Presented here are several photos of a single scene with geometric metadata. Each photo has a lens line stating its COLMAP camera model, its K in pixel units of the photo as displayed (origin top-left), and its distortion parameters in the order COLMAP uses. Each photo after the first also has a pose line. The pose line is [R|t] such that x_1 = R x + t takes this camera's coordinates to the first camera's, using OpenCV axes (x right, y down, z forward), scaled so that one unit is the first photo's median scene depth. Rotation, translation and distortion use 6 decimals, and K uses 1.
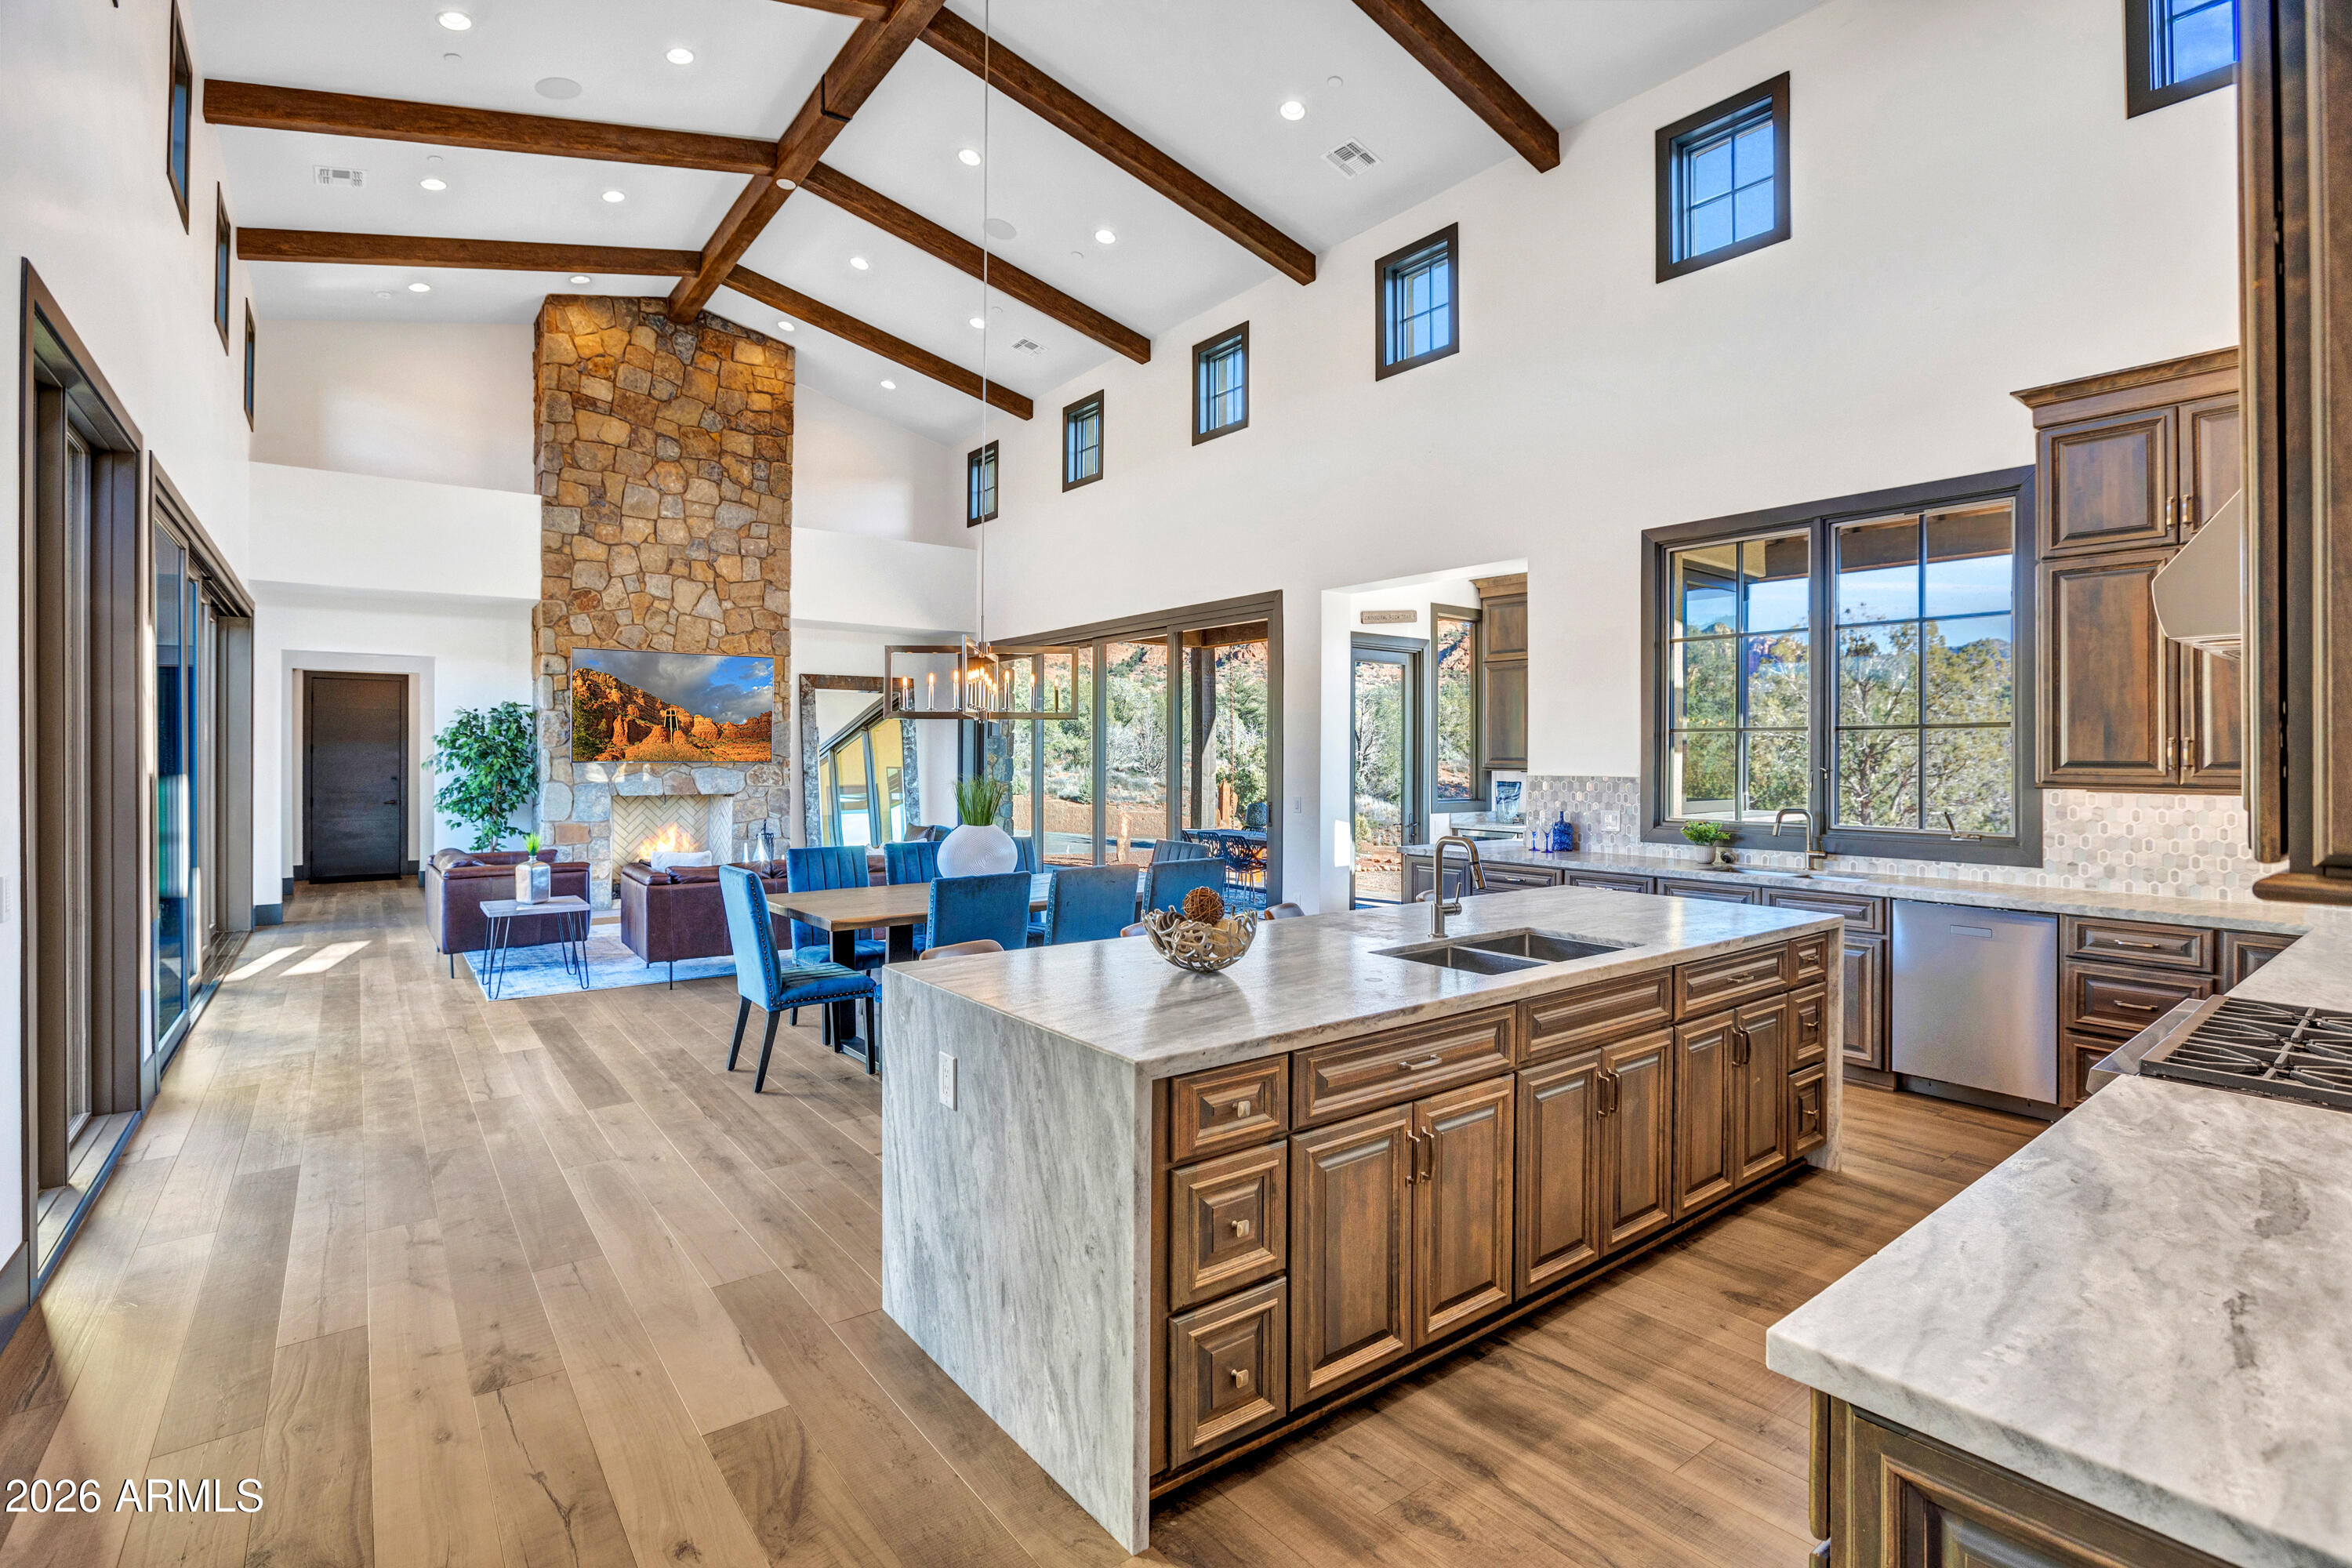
lens RADIAL K [[1083.5, 0, 1169.8], [0, 1083.5, 760.3], [0, 0, 1]] dist [-0.033698, 0.000176]
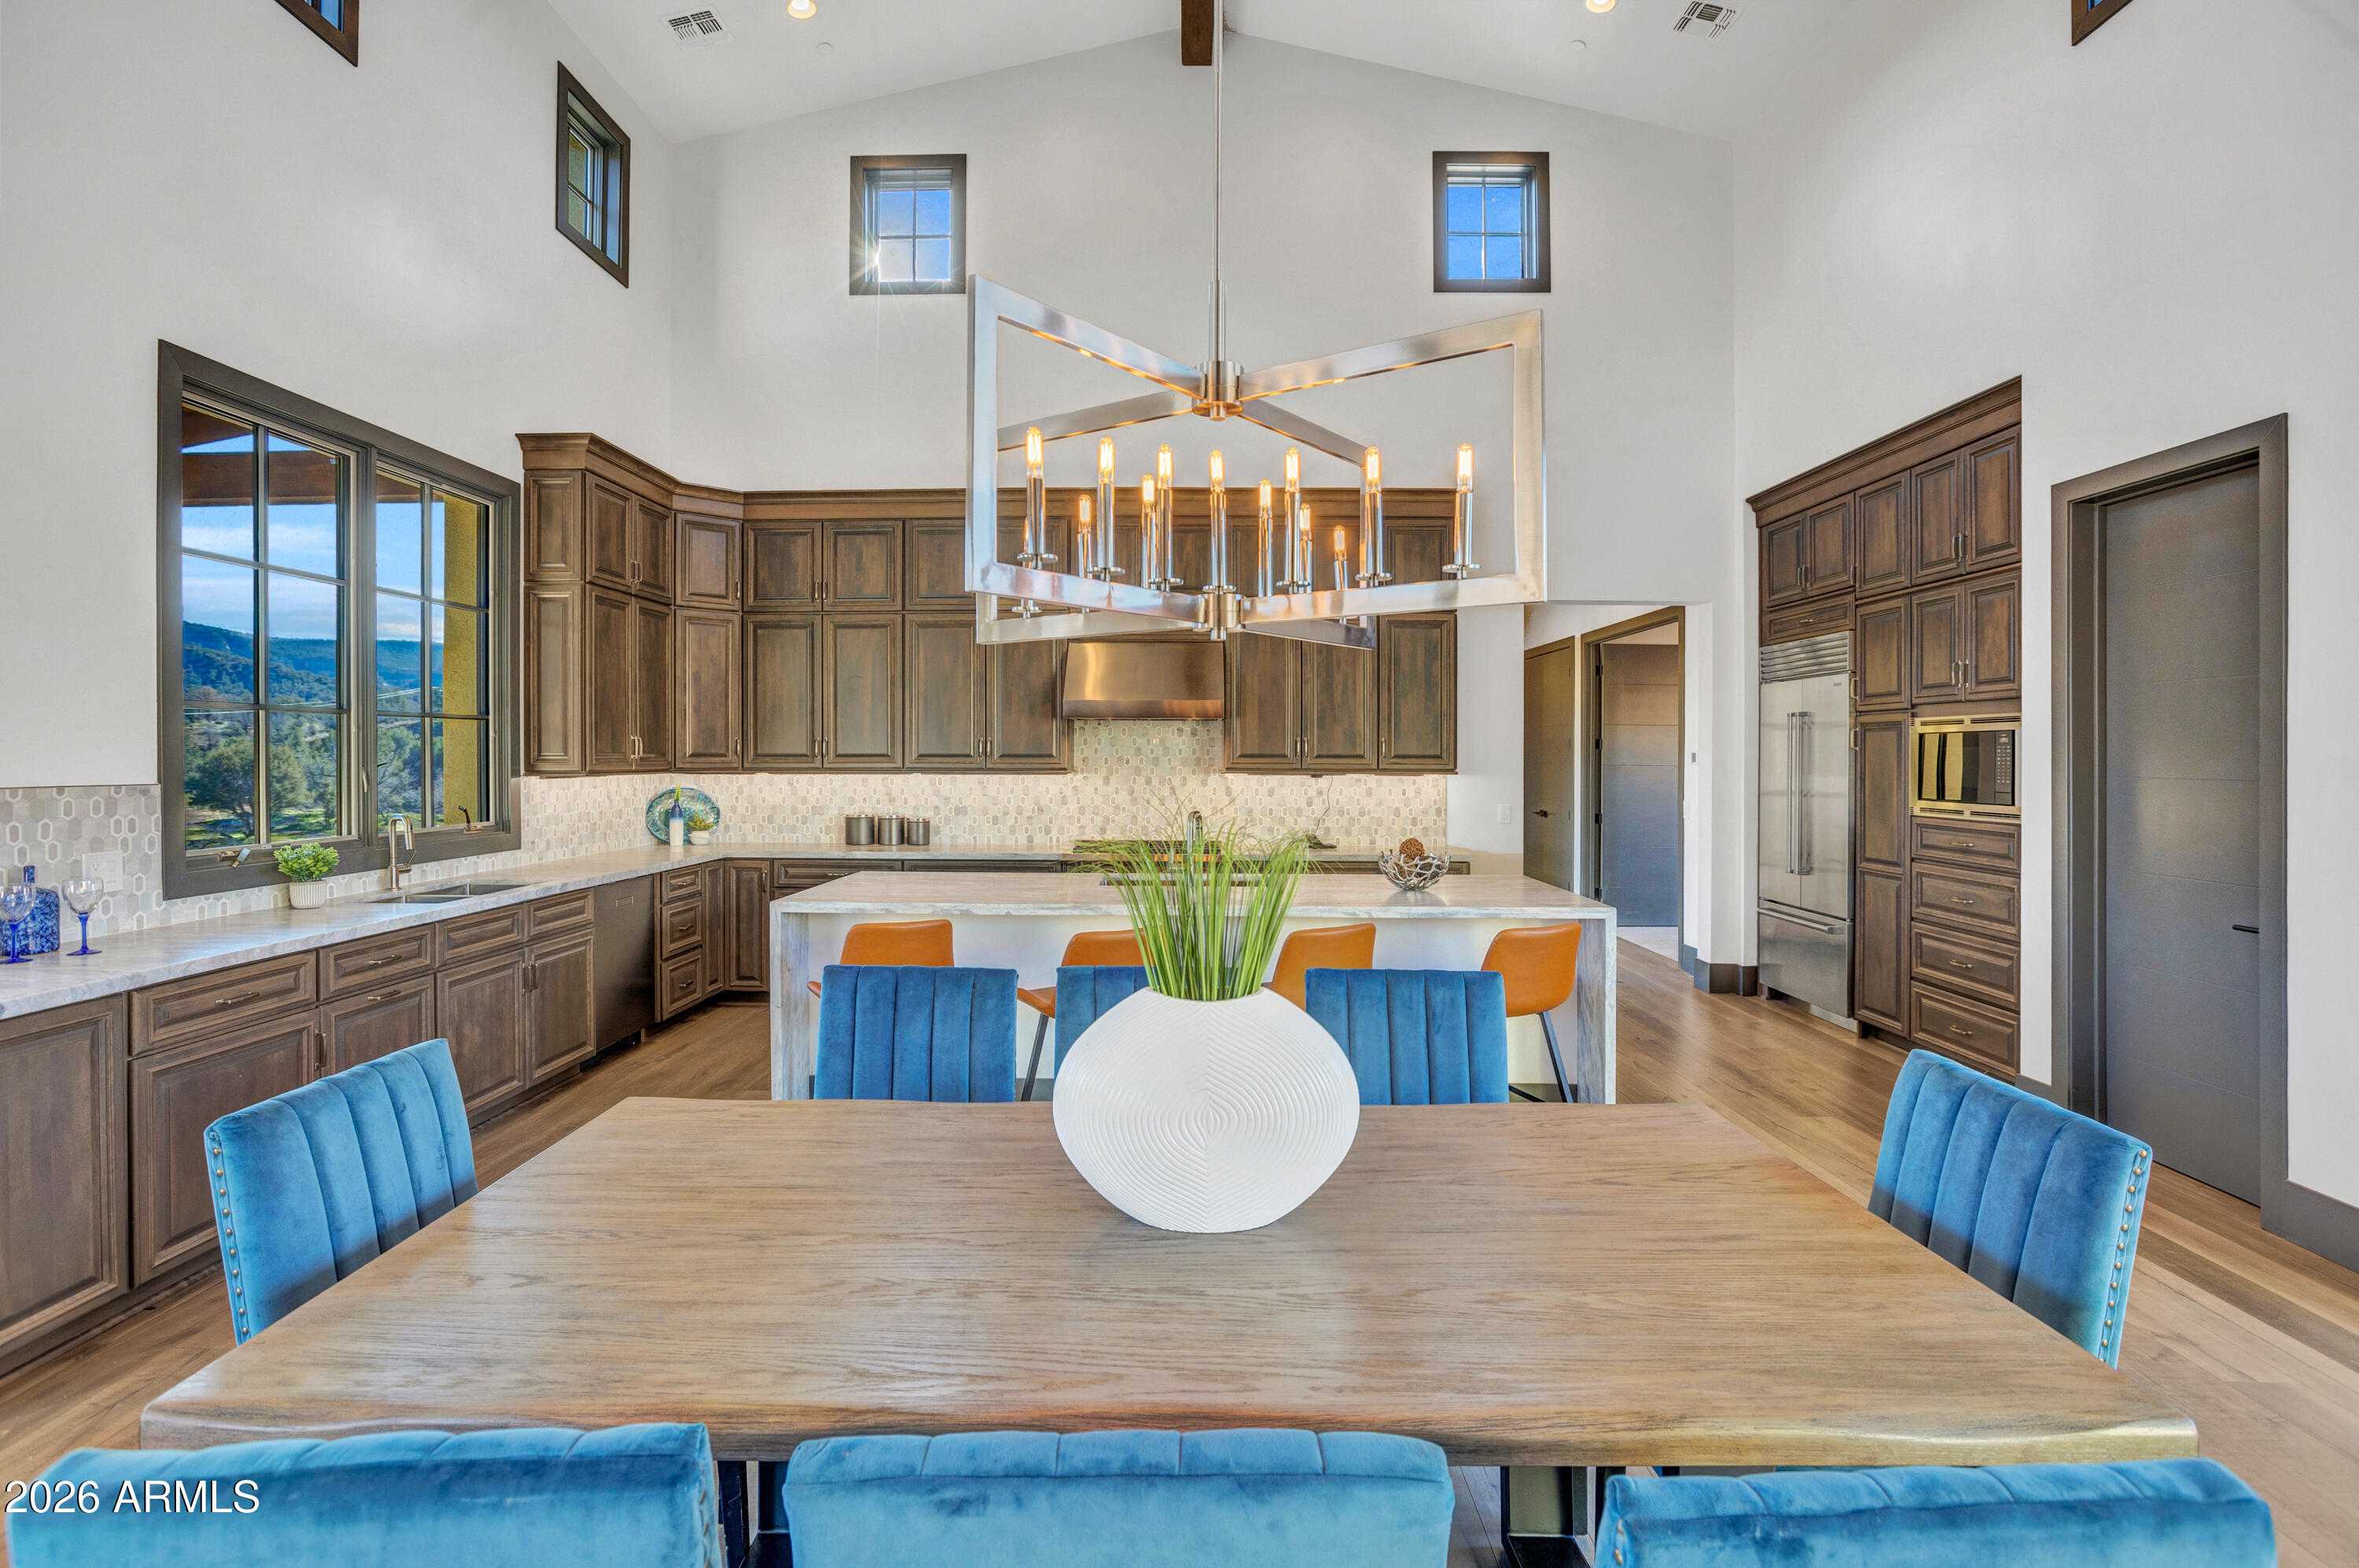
lens RADIAL K [[1092.5, 0, 1173.7], [0, 1092.5, 763.4], [0, 0, 1]] dist [-0.020075, 0.000236]
pose [[-0.789773, -0.006684, 0.613362, -0.183106], [-0.002795, 0.999969, 0.007299, -0.000351], [-0.613393, 0.004050, -0.789768, 0.649591]]
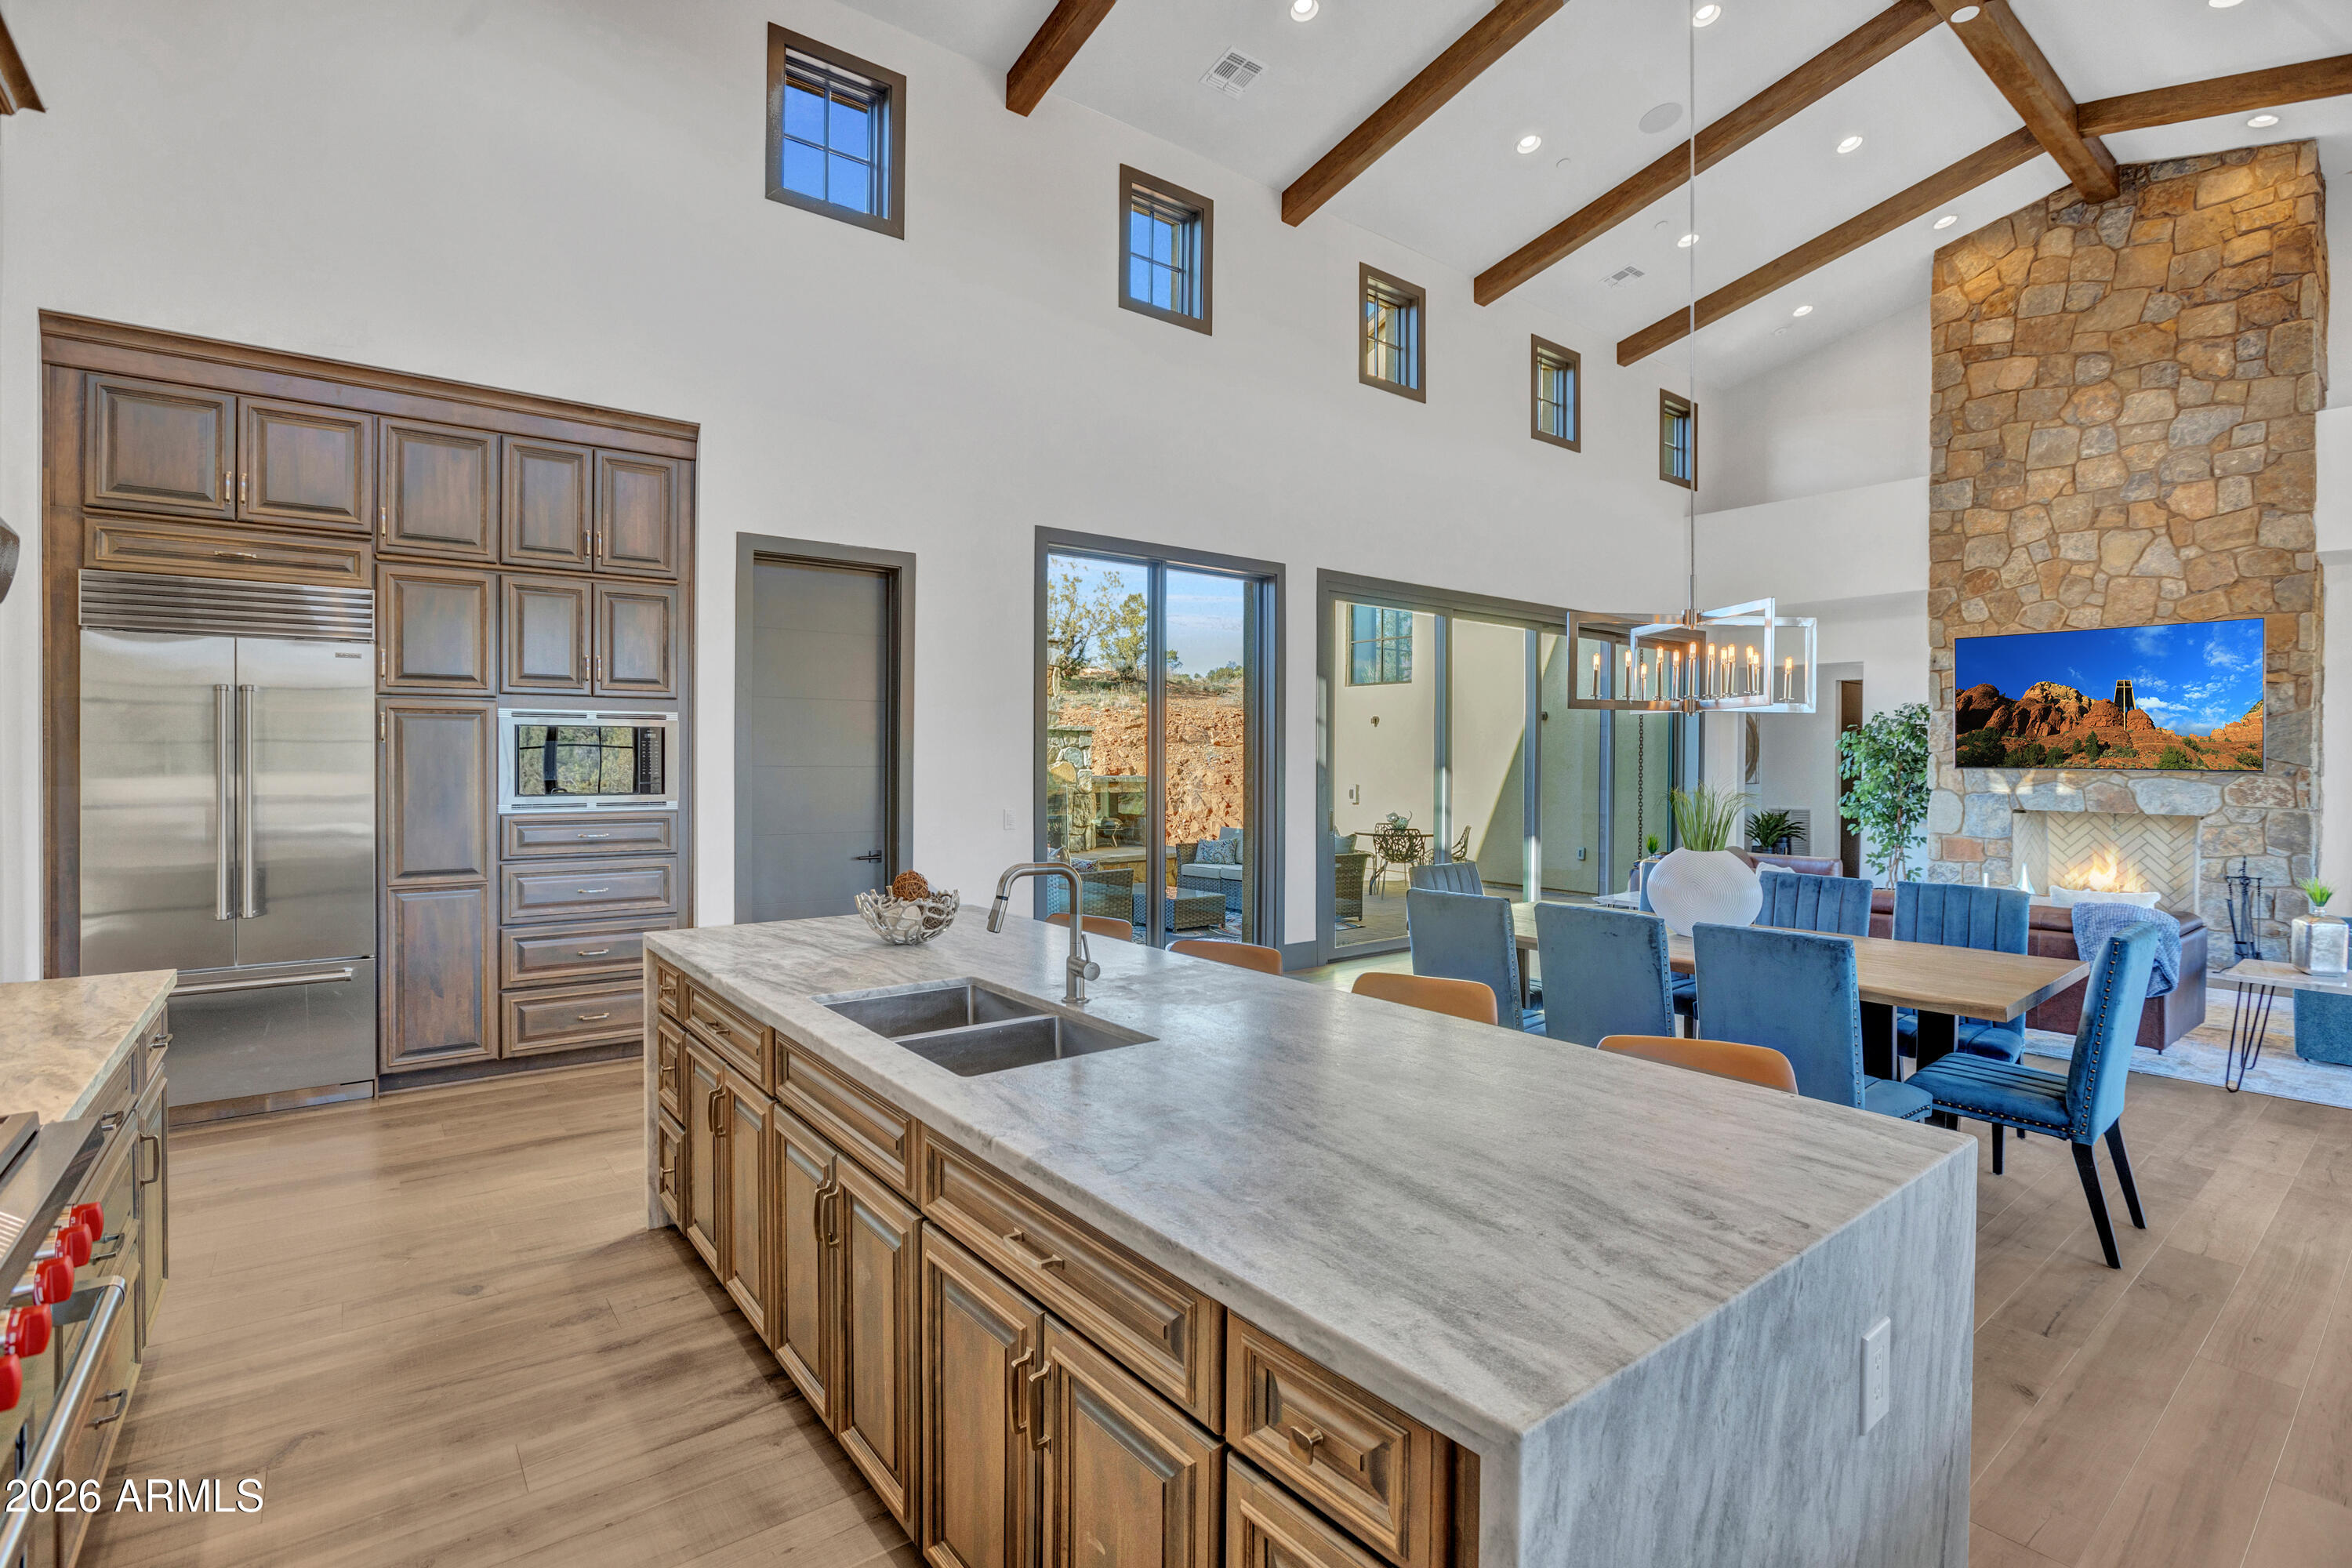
lens RADIAL K [[1089.3, 0, 1170.2], [0, 1089.3, 763.5], [0, 0, 1]] dist [-0.020075, 0.000236]
pose [[0.017428, 0.005713, -0.999832, 0.304607], [-0.010976, 0.999925, 0.005522, 0.000018], [0.999788, 0.010878, 0.017490, 0.322978]]
